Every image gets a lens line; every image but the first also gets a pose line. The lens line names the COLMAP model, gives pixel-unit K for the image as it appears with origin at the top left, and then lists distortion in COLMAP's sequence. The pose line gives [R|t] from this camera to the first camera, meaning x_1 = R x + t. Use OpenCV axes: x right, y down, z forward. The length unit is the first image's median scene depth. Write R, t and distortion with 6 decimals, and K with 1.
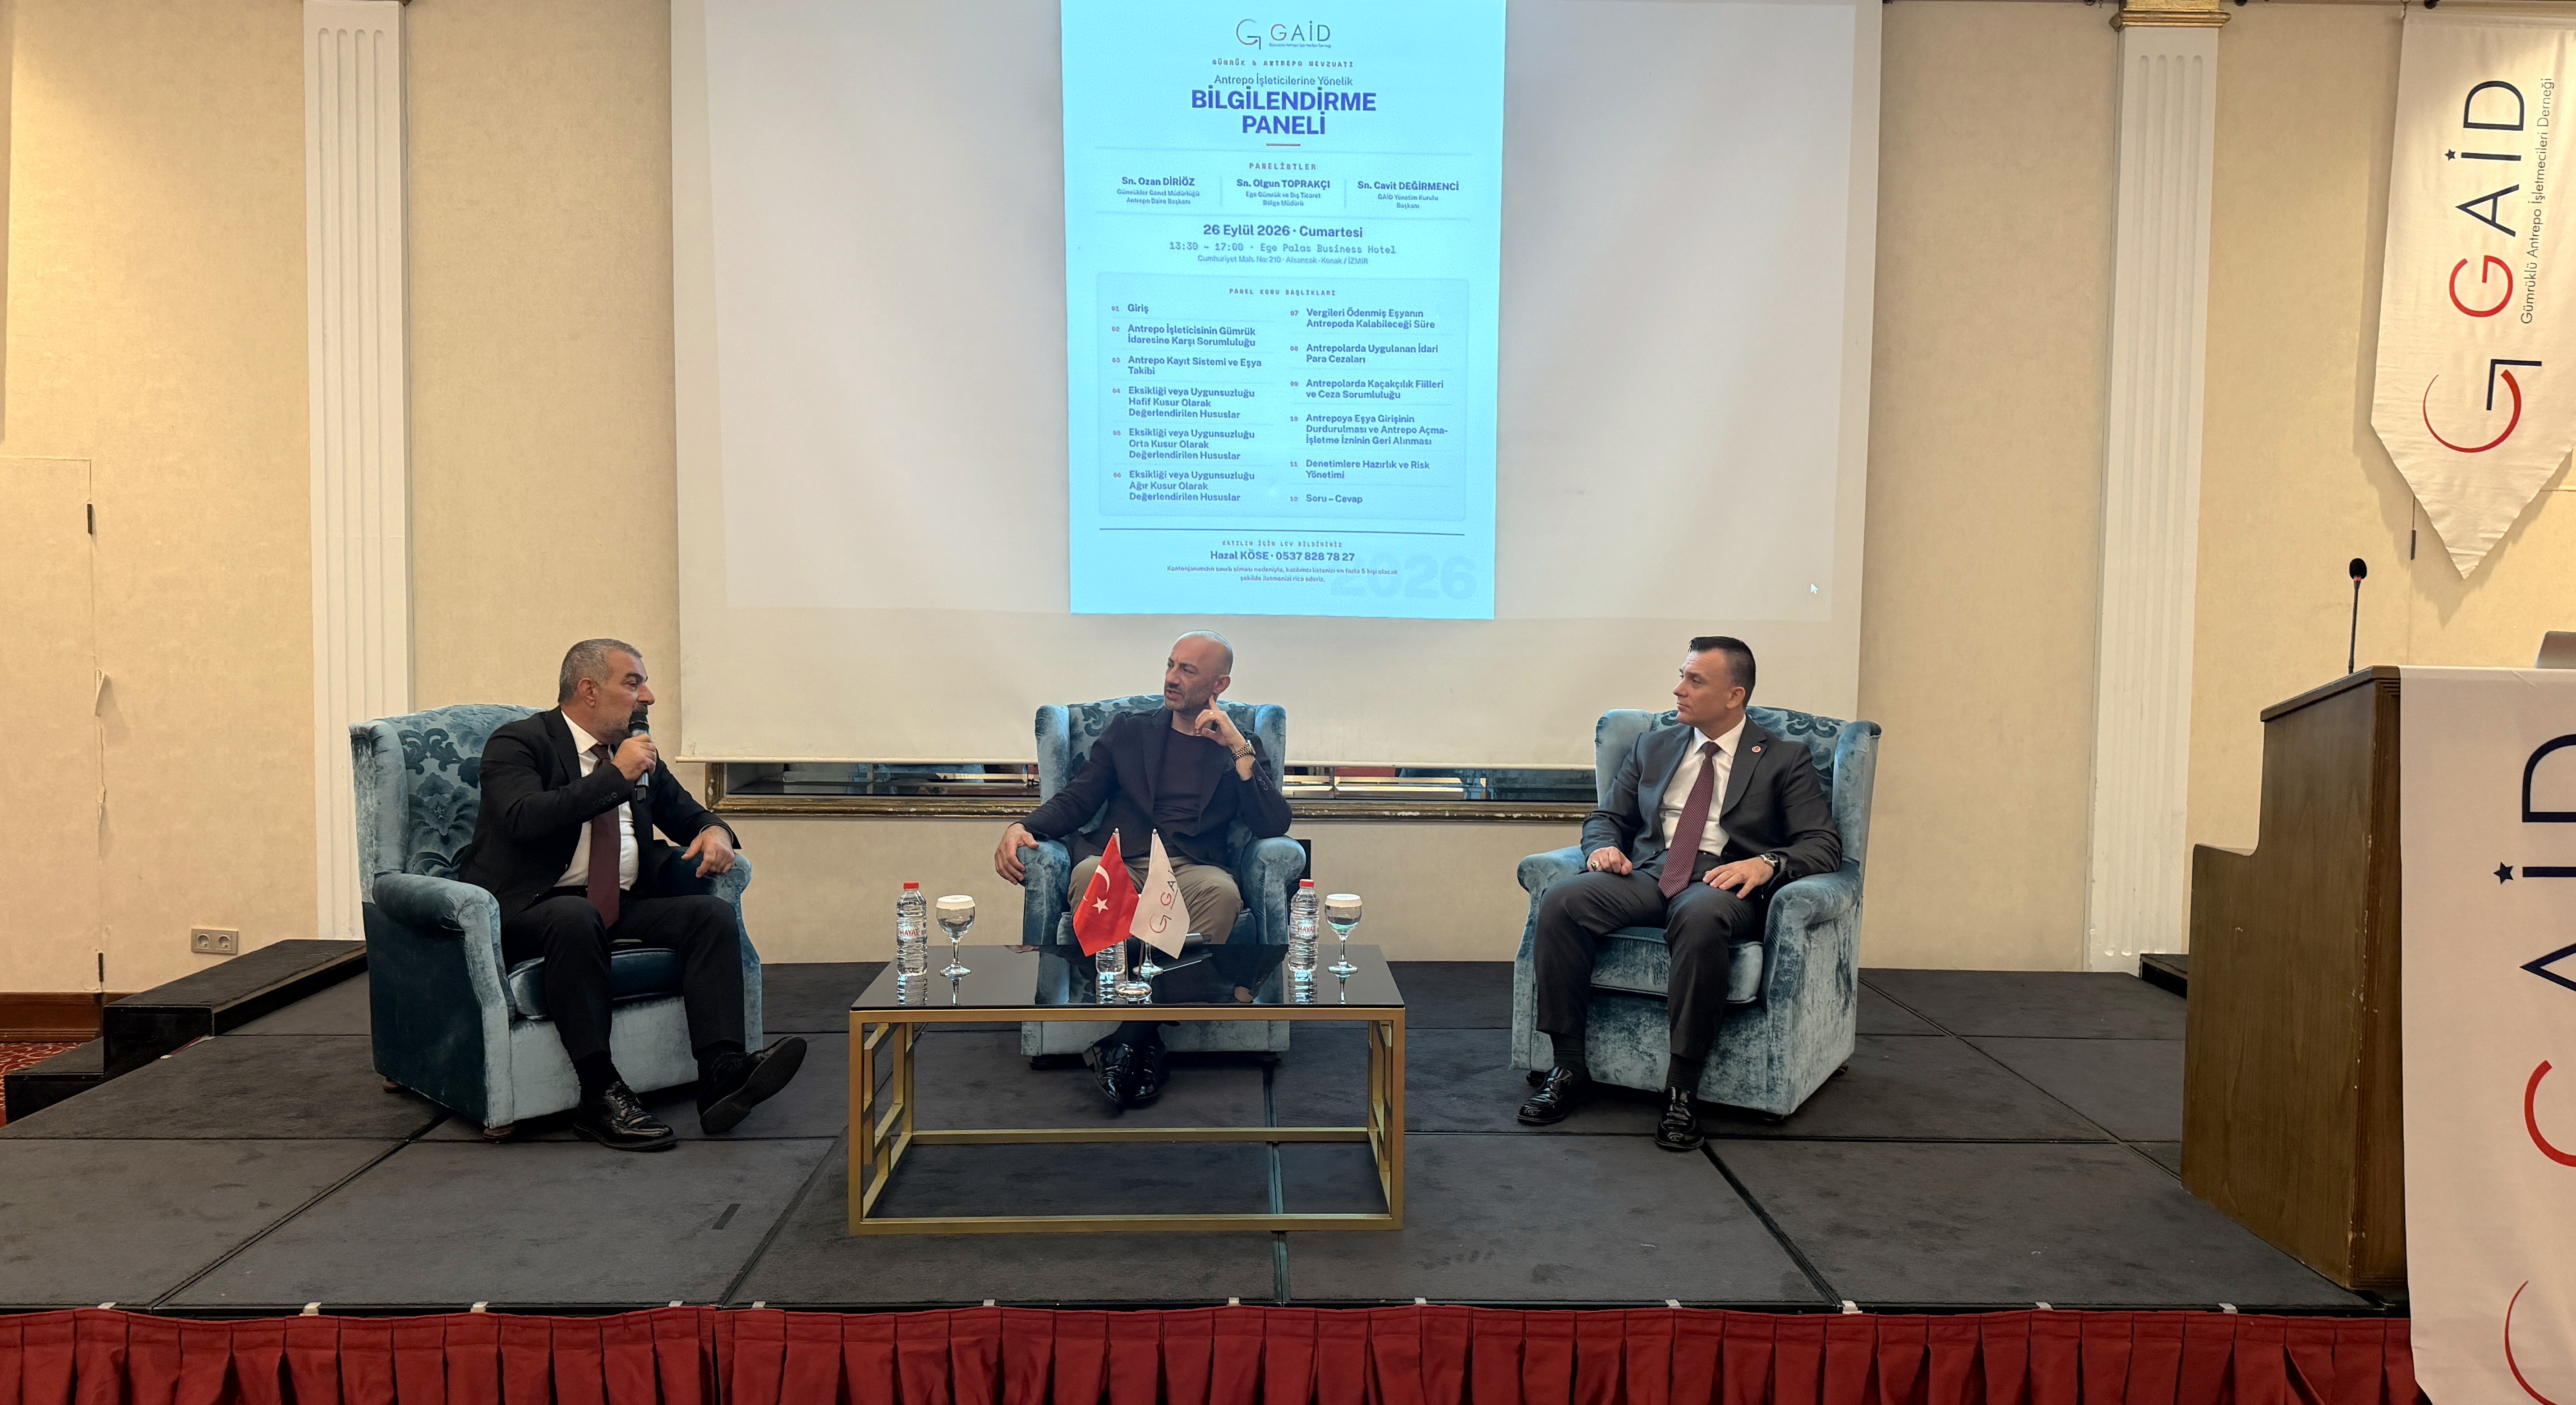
lens RADIAL K [[1728.5, 0, 1288.1], [0, 1728.5, 702.5], [0, 0, 1]] dist [-0.002056, -0.000500]
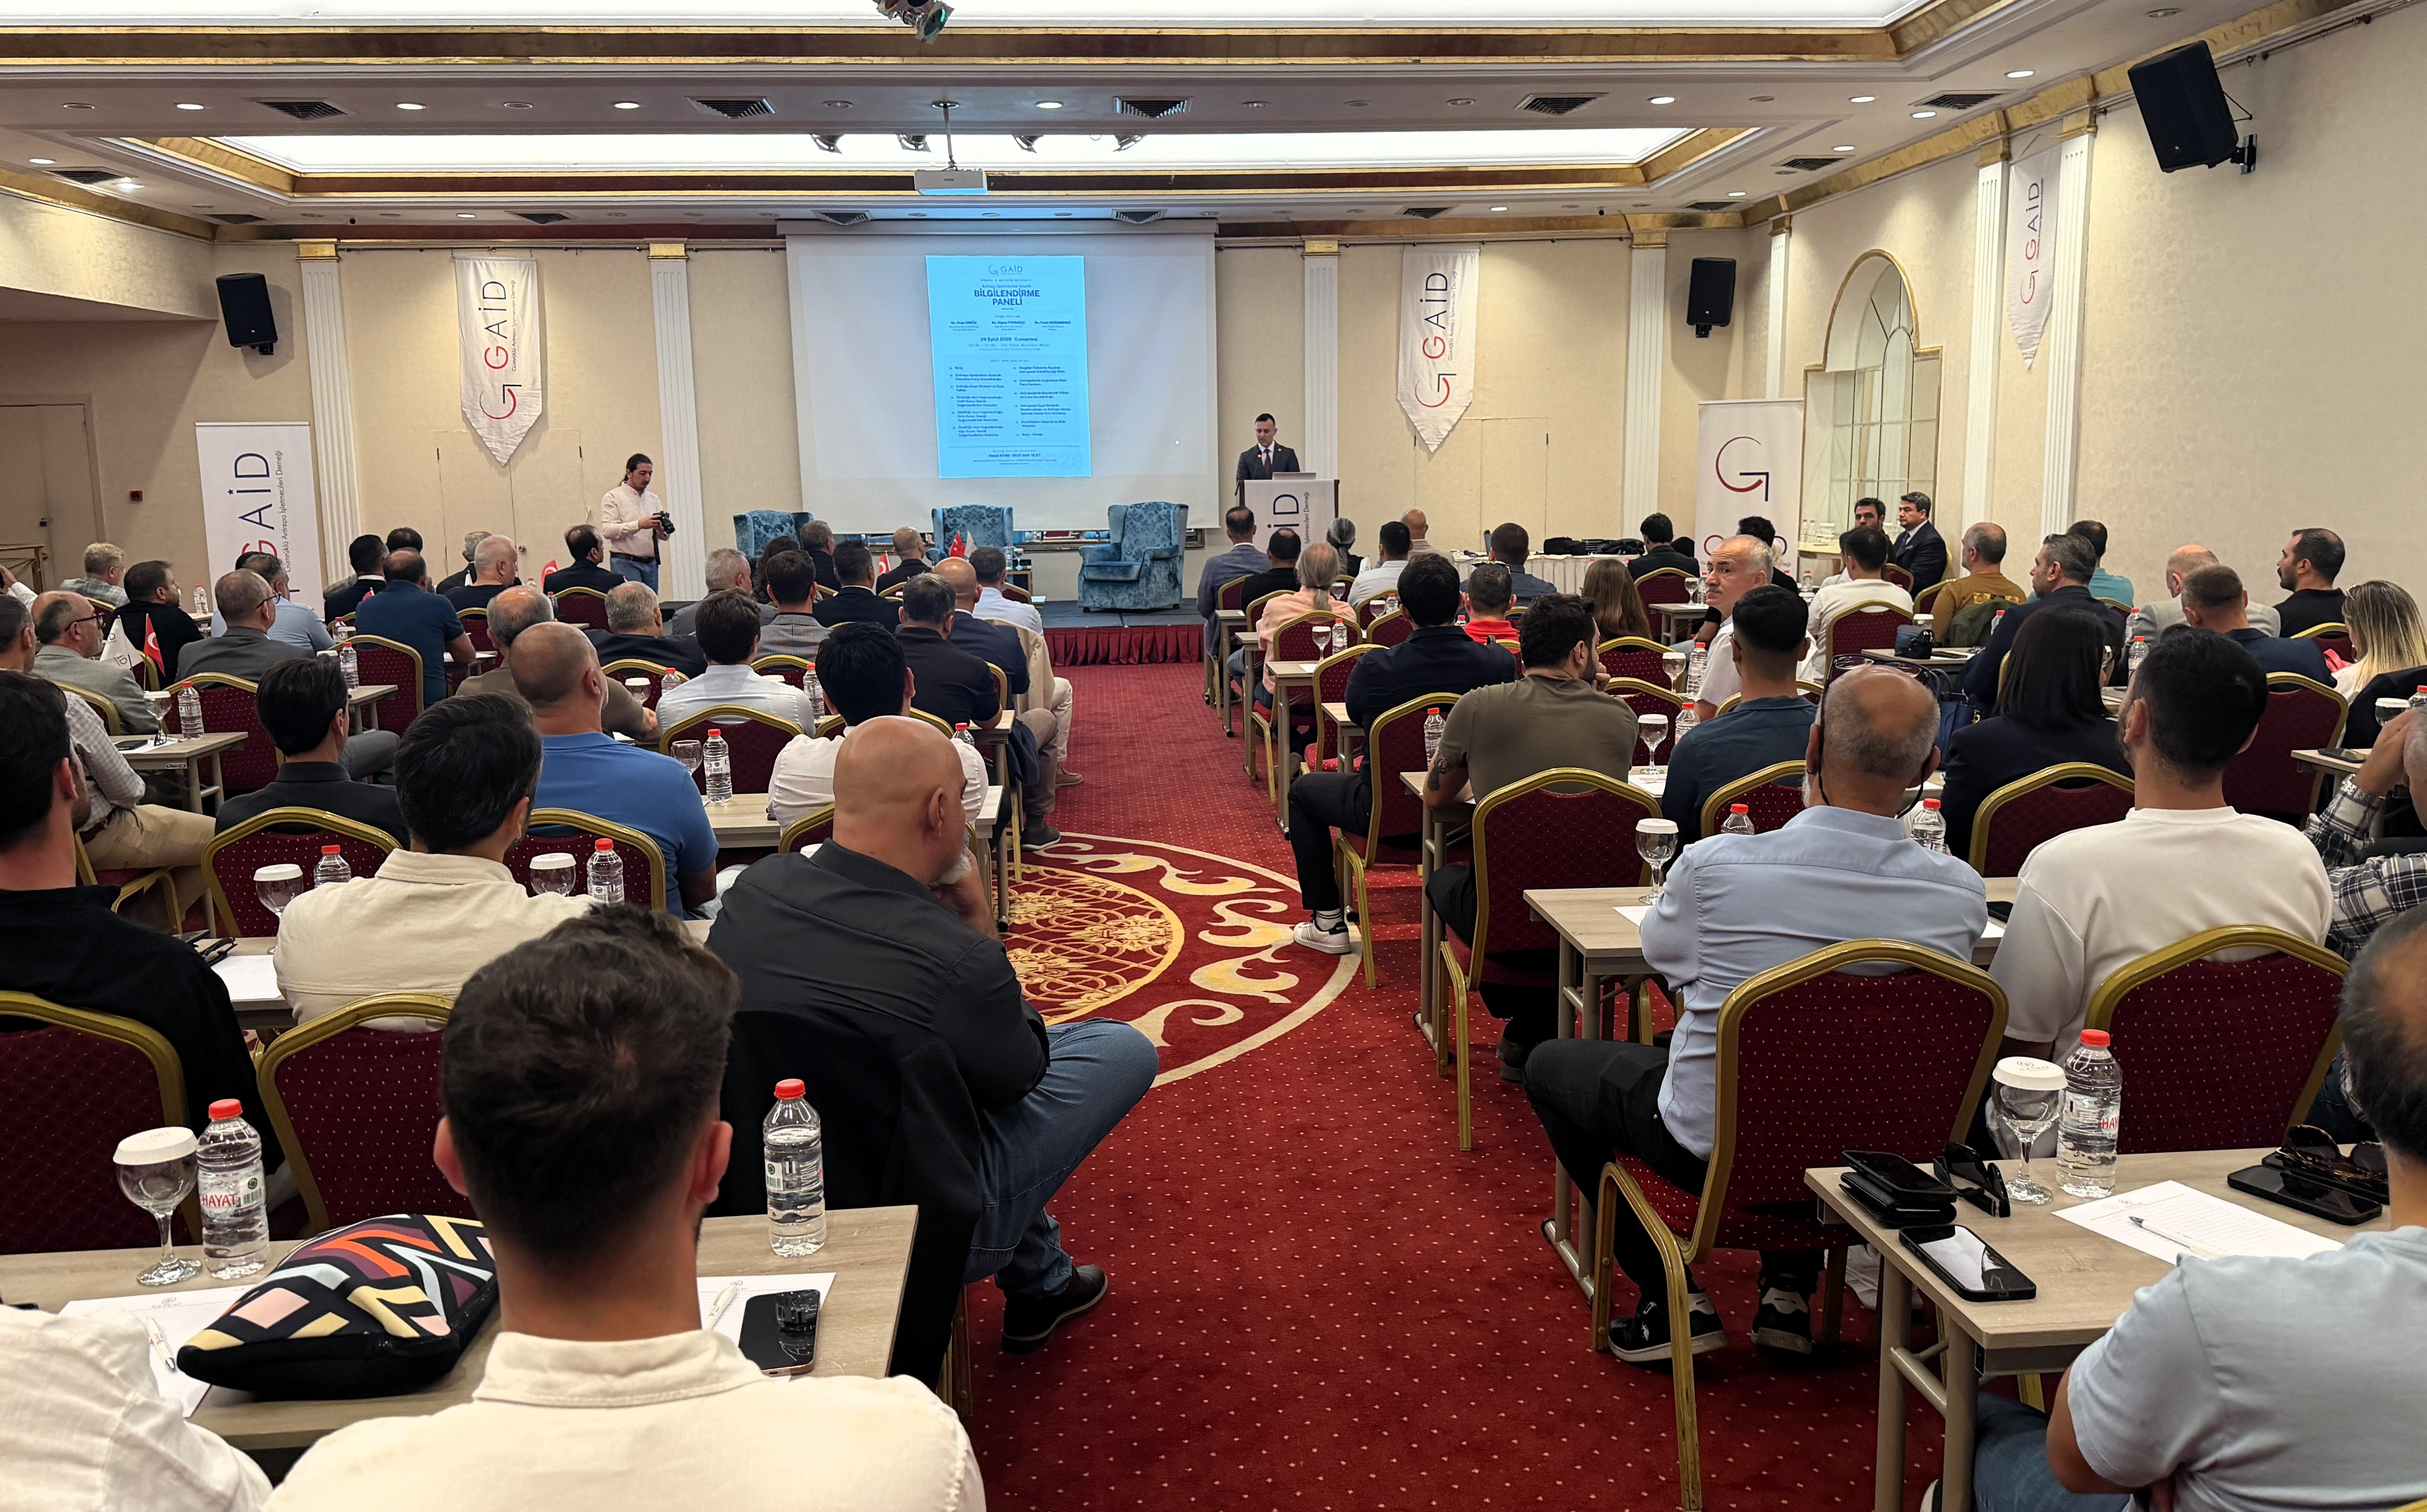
lens RADIAL K [[1792.0, 0, 1215.3], [0, 1792.0, 755.6], [0, 0, 1]] dist [0.007190, 0.000444]
pose [[0.998562, -0.034823, 0.040757, 0.188933], [0.030359, 0.993963, 0.105433, 0.104378], [-0.044183, -0.104044, 0.993591, -1.983773]]
